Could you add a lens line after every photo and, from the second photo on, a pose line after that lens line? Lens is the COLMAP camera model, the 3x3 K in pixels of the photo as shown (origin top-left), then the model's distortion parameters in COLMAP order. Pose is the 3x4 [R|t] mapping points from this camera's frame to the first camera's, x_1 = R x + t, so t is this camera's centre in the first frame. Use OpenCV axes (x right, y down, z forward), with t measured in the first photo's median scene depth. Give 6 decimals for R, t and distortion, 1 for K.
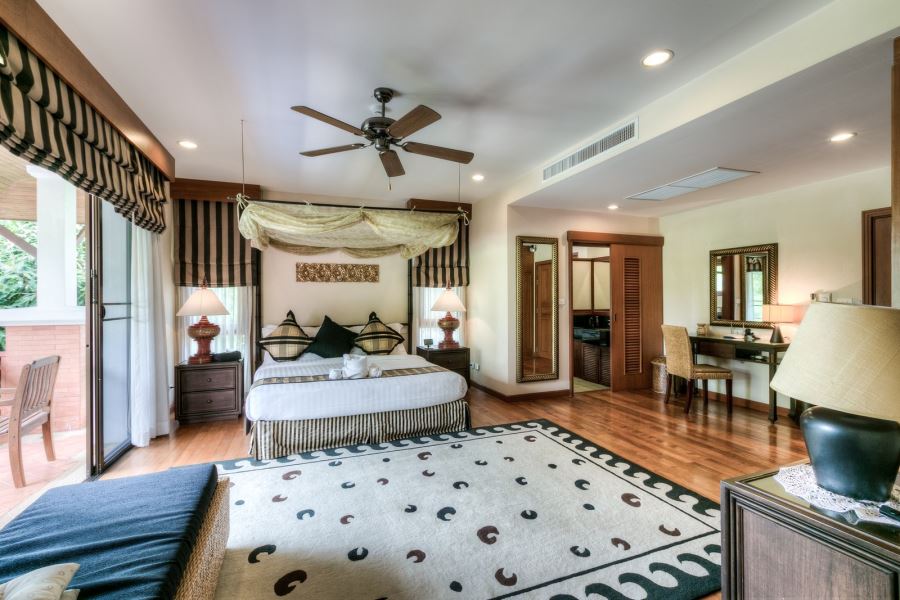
lens RADIAL K [[398.3, 0, 450.0], [0, 398.3, 300.0], [0, 0, 1]] dist [0.003040, 0.000071]
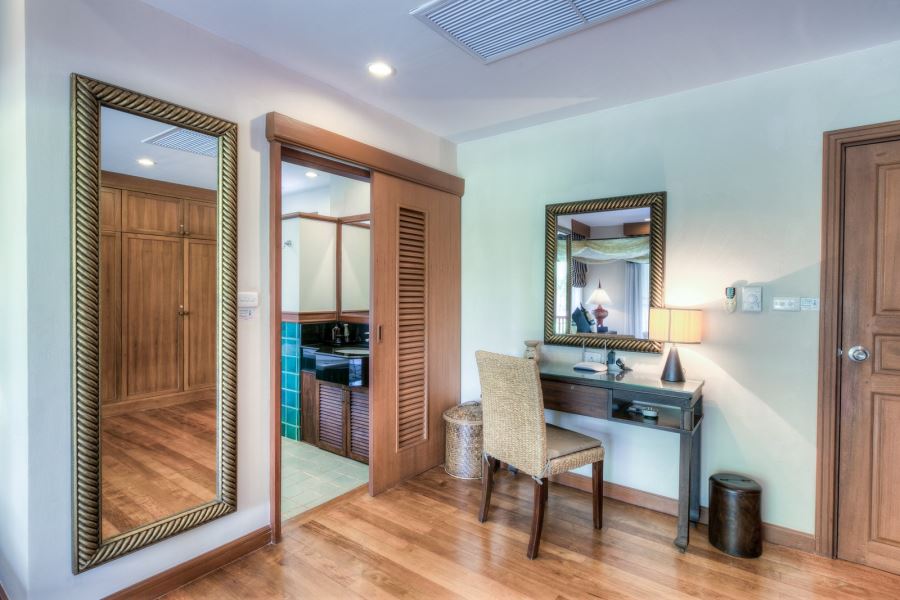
lens RADIAL K [[453.4, 0, 450.0], [0, 453.4, 300.0], [0, 0, 1]] dist [0.000667, -0.000078]
pose [[0.846168, 0.002522, 0.532911, 0.210217], [-0.011025, 0.999858, 0.012774, -0.002183], [-0.532803, -0.016685, 0.846075, 0.530762]]
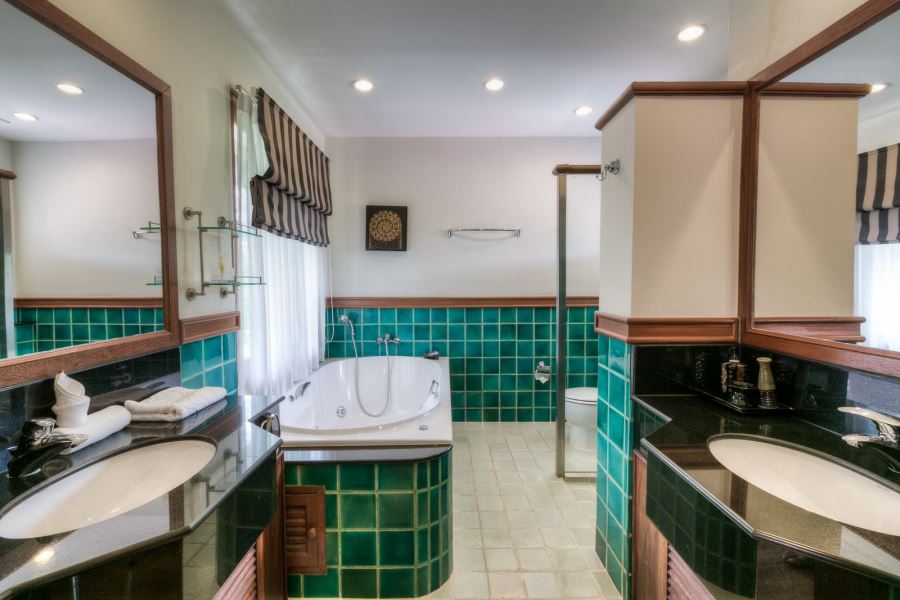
lens RADIAL K [[398.3, 0, 450.0], [0, 398.3, 300.0], [0, 0, 1]] dist [0.003040, 0.000071]
pose [[0.935110, 0.014257, -0.354070, 0.384028], [0.000605, 0.999125, 0.041829, 0.005504], [0.354356, -0.039329, 0.934283, 0.999396]]
